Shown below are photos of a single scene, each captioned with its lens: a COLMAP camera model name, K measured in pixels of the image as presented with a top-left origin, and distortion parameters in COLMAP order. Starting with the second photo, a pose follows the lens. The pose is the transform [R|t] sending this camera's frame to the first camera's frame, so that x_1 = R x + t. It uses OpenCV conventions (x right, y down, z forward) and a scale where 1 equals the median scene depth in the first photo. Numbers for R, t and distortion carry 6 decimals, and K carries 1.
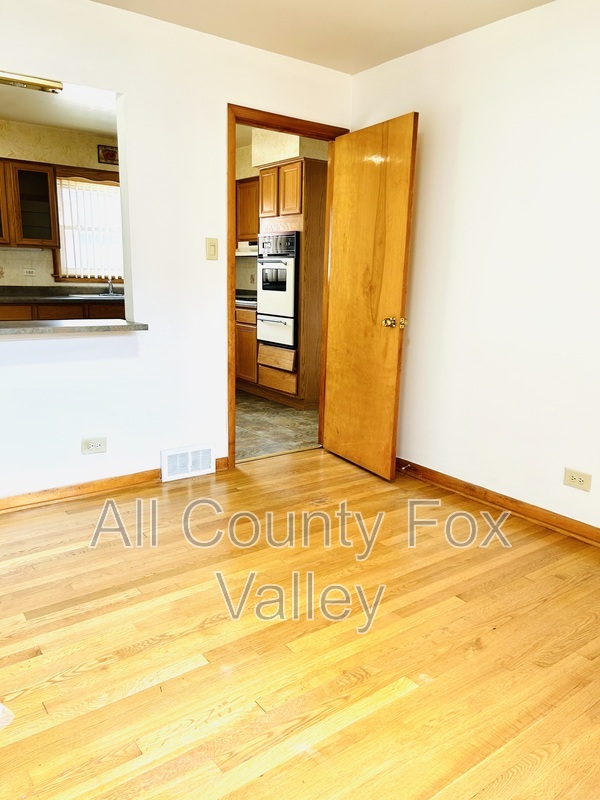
lens RADIAL K [[601.8, 0, 300.0], [0, 601.8, 400.0], [0, 0, 1]] dist [0.092002, -0.088345]
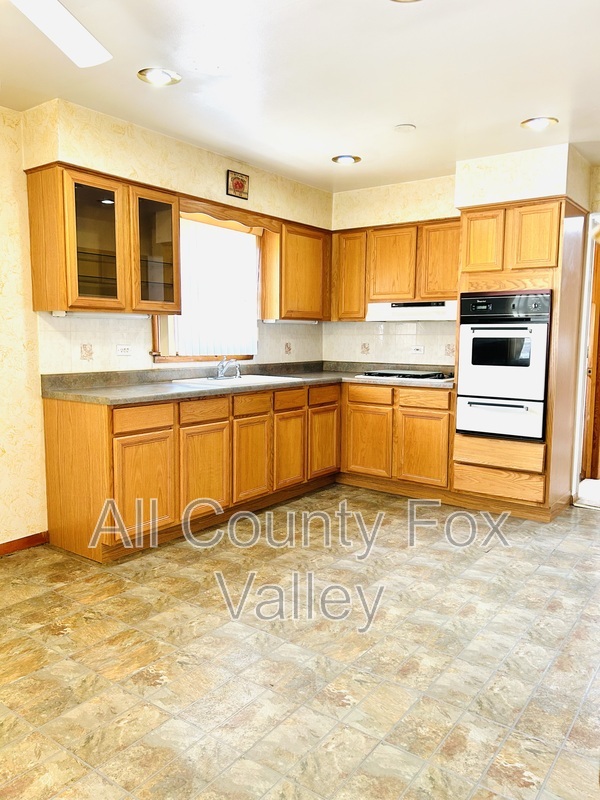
lens RADIAL K [[601.8, 0, 300.0], [0, 601.8, 400.0], [0, 0, 1]] dist [0.092002, -0.088345]
pose [[0.949303, -0.048387, 0.310615, -0.476831], [0.076986, 0.993779, -0.080475, -0.089836], [-0.304789, 0.100308, 0.947123, 0.334806]]
